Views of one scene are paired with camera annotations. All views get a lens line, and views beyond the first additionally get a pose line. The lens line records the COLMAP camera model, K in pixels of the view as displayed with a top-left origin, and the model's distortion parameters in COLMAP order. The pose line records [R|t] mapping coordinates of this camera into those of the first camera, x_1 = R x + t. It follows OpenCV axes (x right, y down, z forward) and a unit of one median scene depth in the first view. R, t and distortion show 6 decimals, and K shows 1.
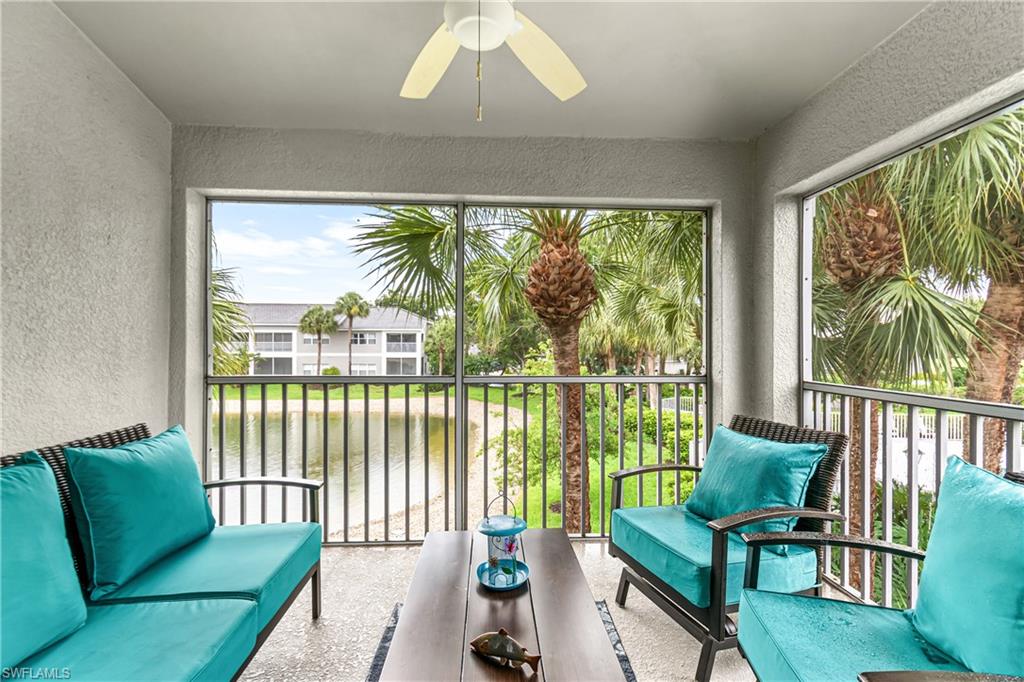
lens RADIAL K [[450.3, 0, 512.8], [0, 450.3, 343.8], [0, 0, 1]] dist [0.005063, -0.003586]
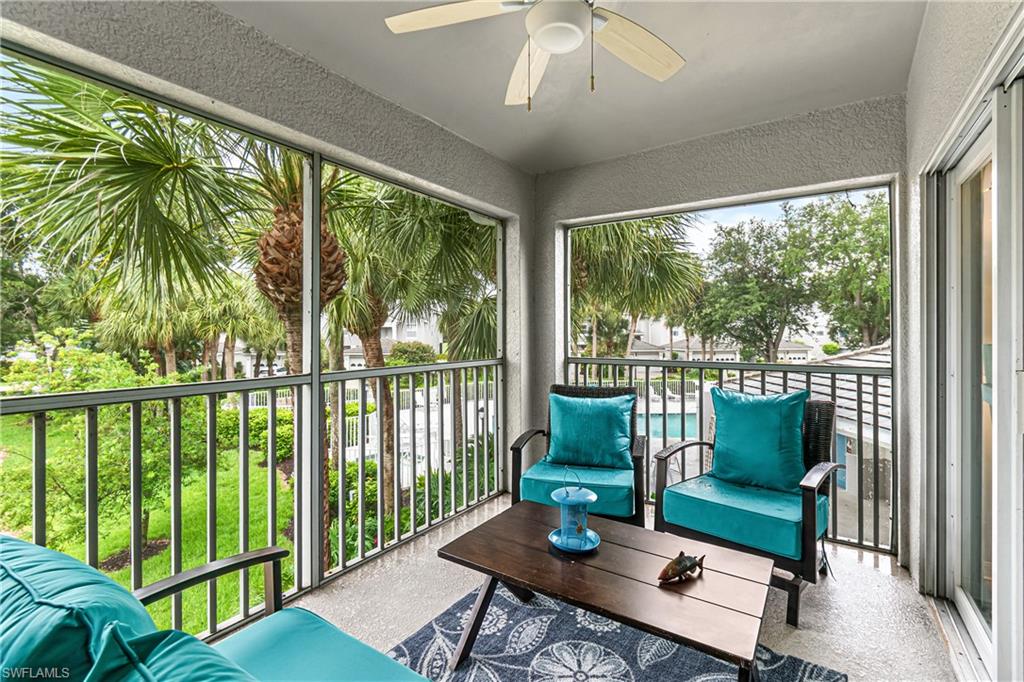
lens RADIAL K [[450.3, 0, 530.5], [0, 450.3, 331.0], [0, 0, 1]] dist [0.005063, -0.003586]
pose [[0.595579, -0.004281, 0.803285, -0.550220], [0.007943, 0.999968, -0.000560, -0.000104], [-0.803258, 0.006715, 0.595594, 0.246414]]
